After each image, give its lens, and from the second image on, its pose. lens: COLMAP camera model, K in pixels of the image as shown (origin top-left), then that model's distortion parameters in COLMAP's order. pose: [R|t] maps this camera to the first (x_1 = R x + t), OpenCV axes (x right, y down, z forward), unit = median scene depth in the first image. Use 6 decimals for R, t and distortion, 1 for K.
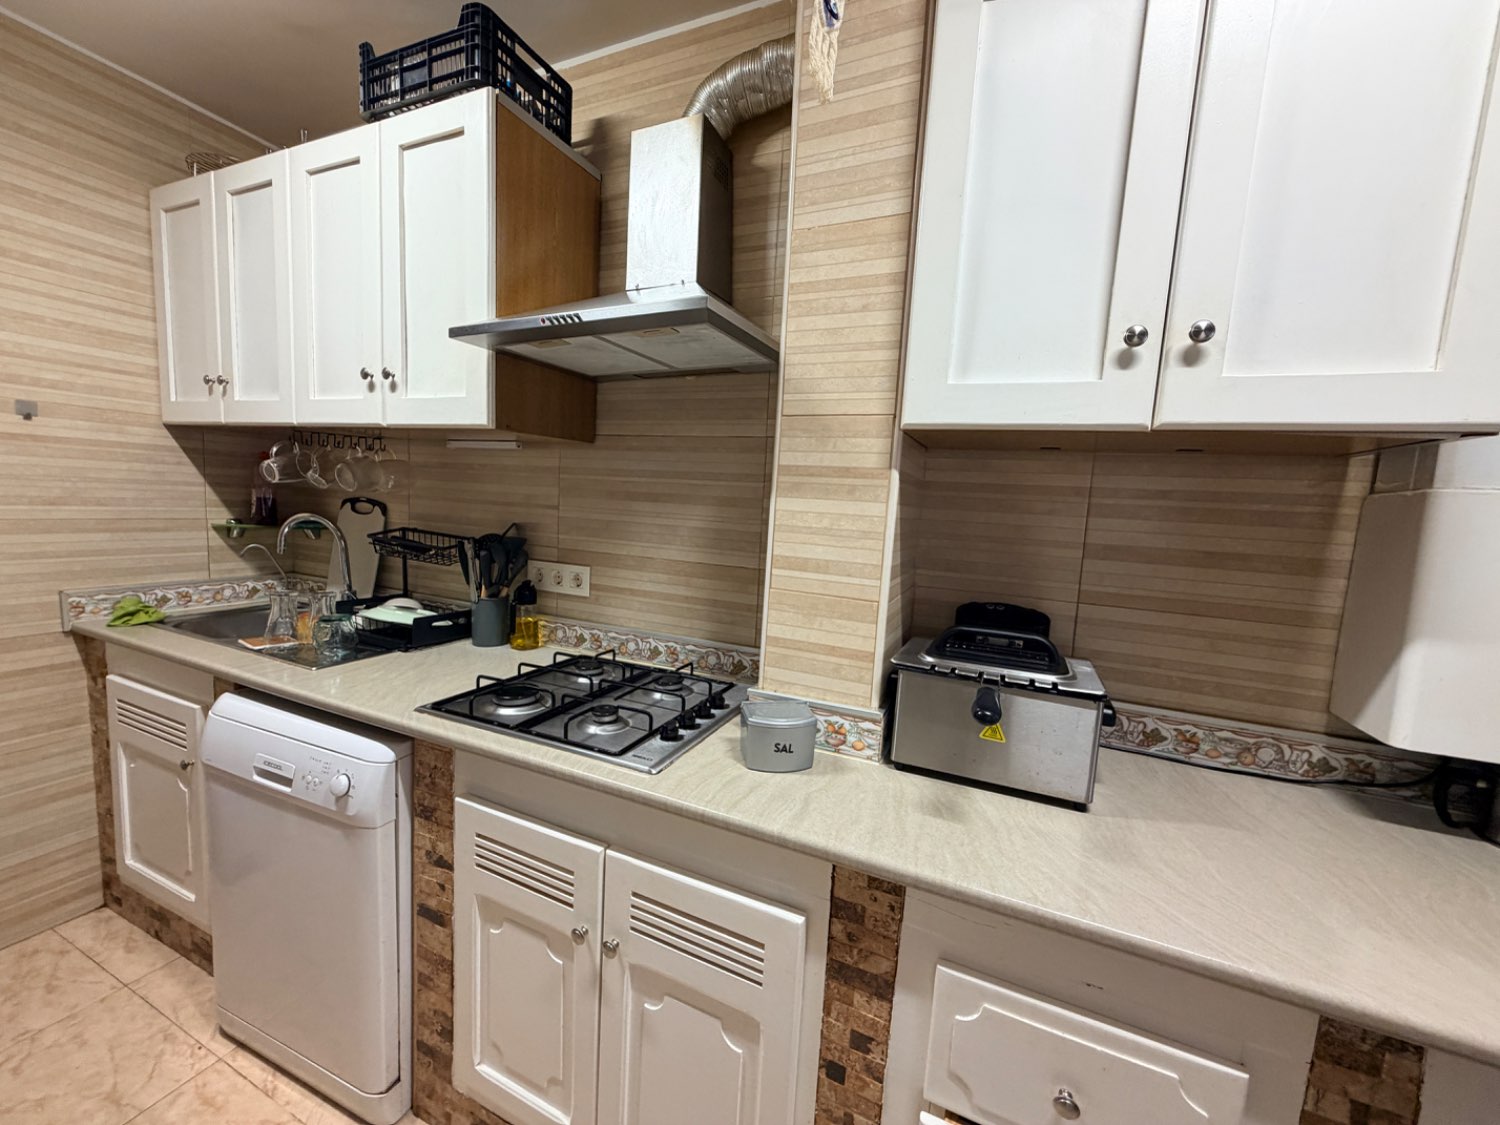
lens RADIAL K [[593.5, 0, 745.2], [0, 593.5, 561.9], [0, 0, 1]] dist [-0.001128, -0.000279]
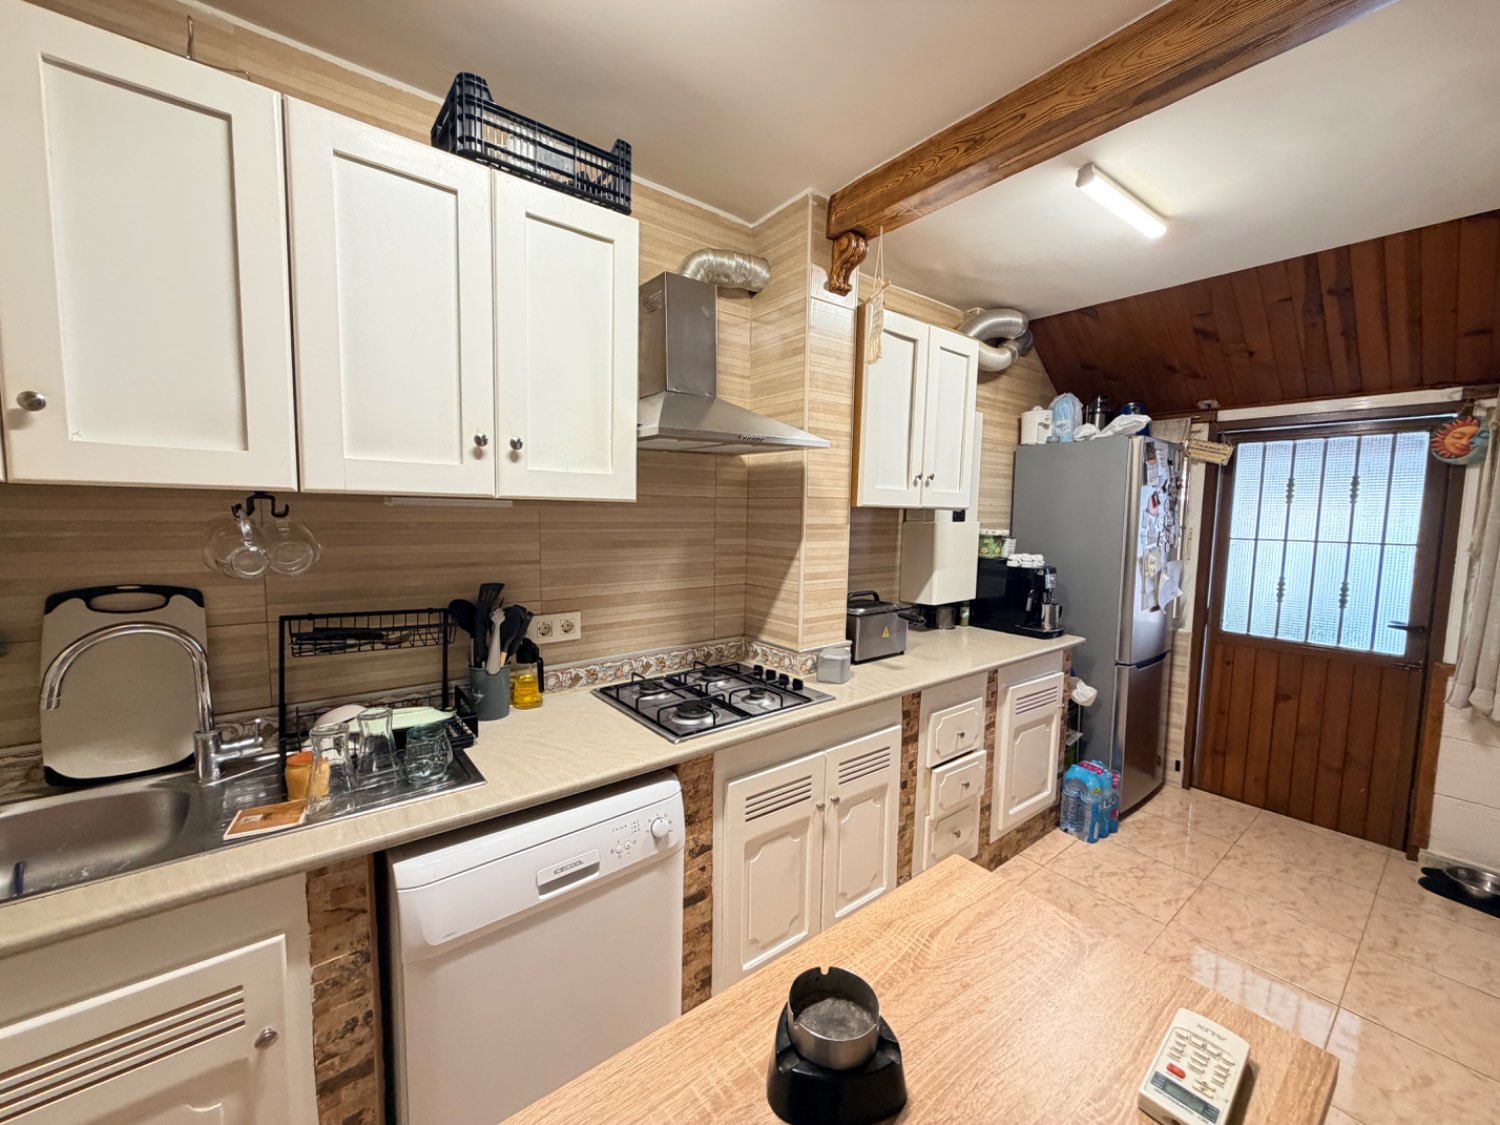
lens RADIAL K [[593.5, 0, 745.3], [0, 593.5, 562.6], [0, 0, 1]] dist [-0.001128, -0.000279]
pose [[0.462599, -0.124189, 0.877826, -1.114688], [0.102461, 0.990995, 0.086204, -0.150394], [-0.880627, 0.050065, 0.471158, 0.213471]]
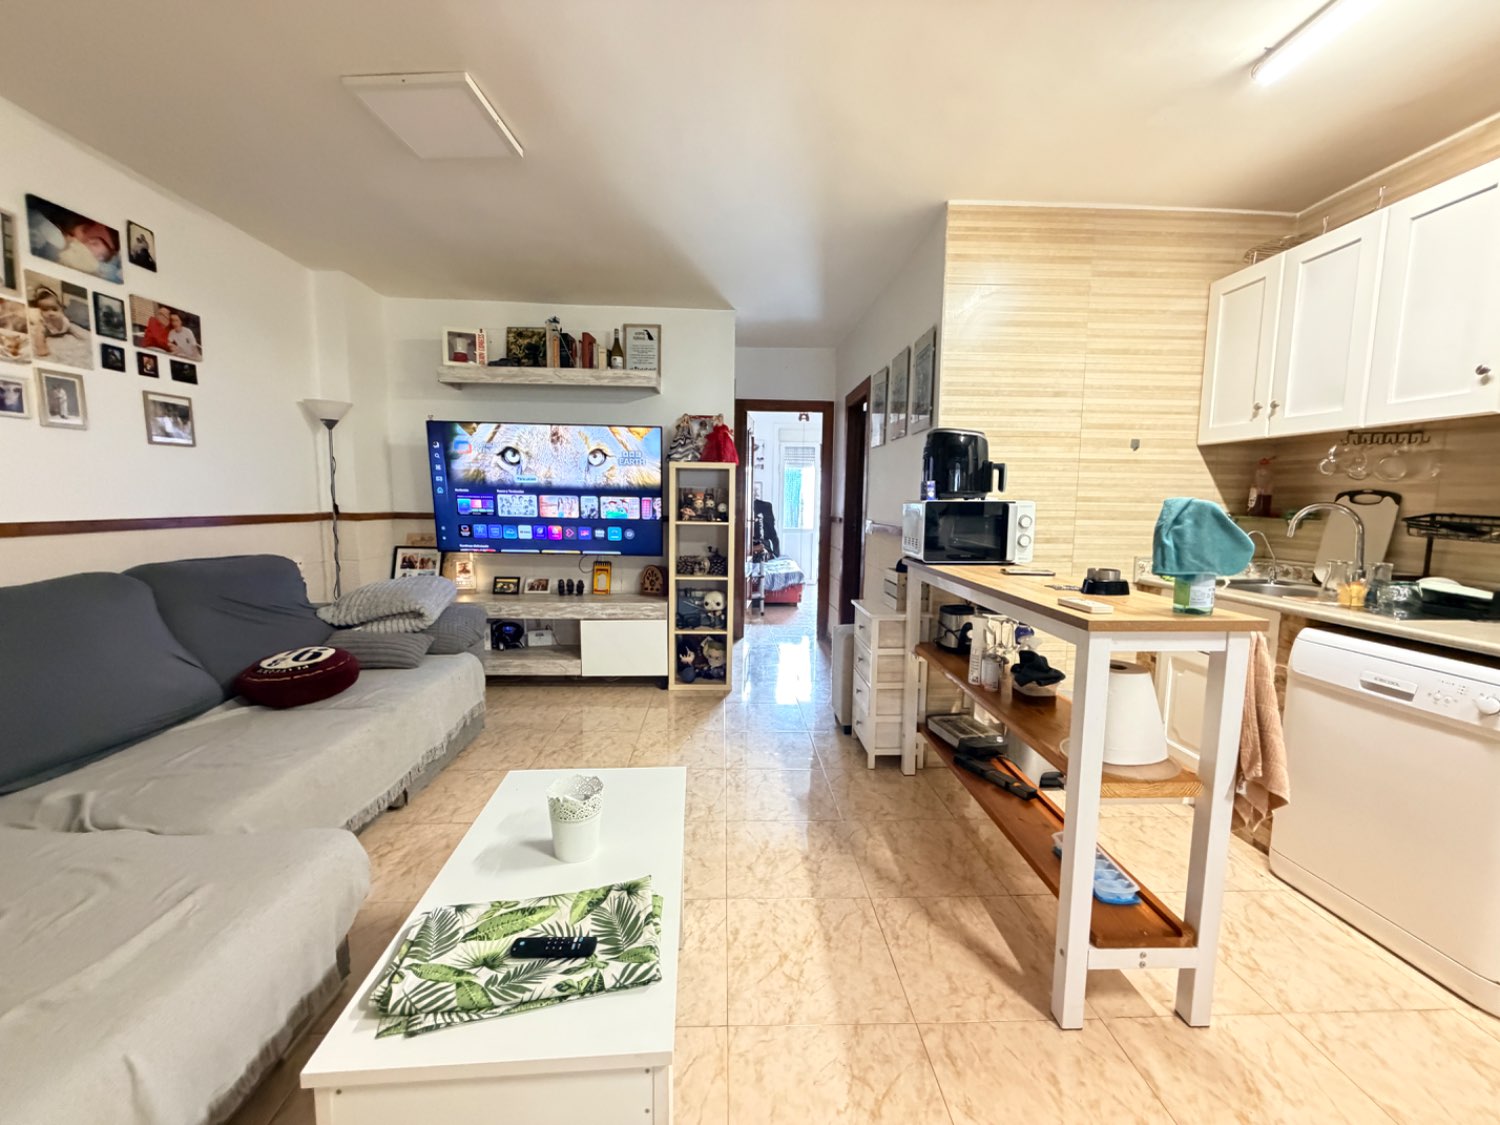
lens RADIAL K [[593.5, 0, 754.1], [0, 593.5, 561.6], [0, 0, 1]] dist [-0.001128, -0.000279]
pose [[0.452817, 0.041681, -0.890629, -0.212143], [-0.077825, 0.996942, 0.007088, 0.138184], [0.888201, 0.066103, 0.454676, -0.669184]]
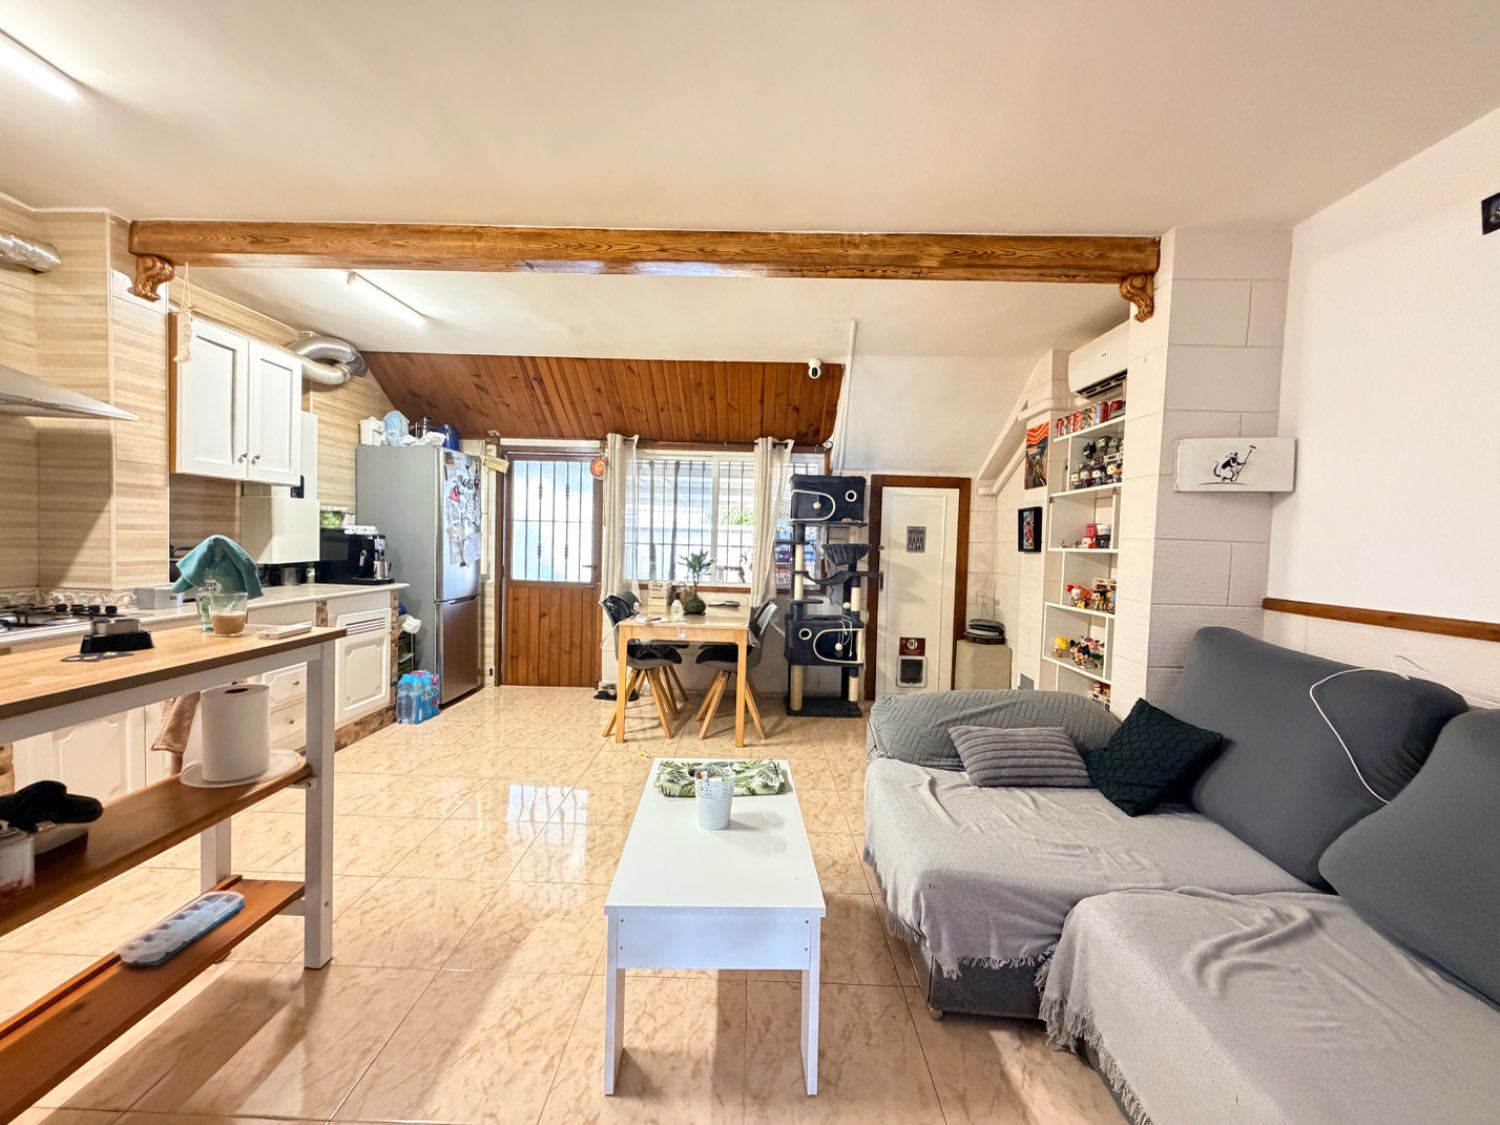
lens RADIAL K [[593.5, 0, 749.6], [0, 593.5, 562.0], [0, 0, 1]] dist [-0.001128, -0.000279]
pose [[-0.400200, -0.105512, 0.910333, -1.961092], [0.043877, 0.990005, 0.134035, -0.042525], [-0.915377, 0.093584, -0.391571, -0.169525]]
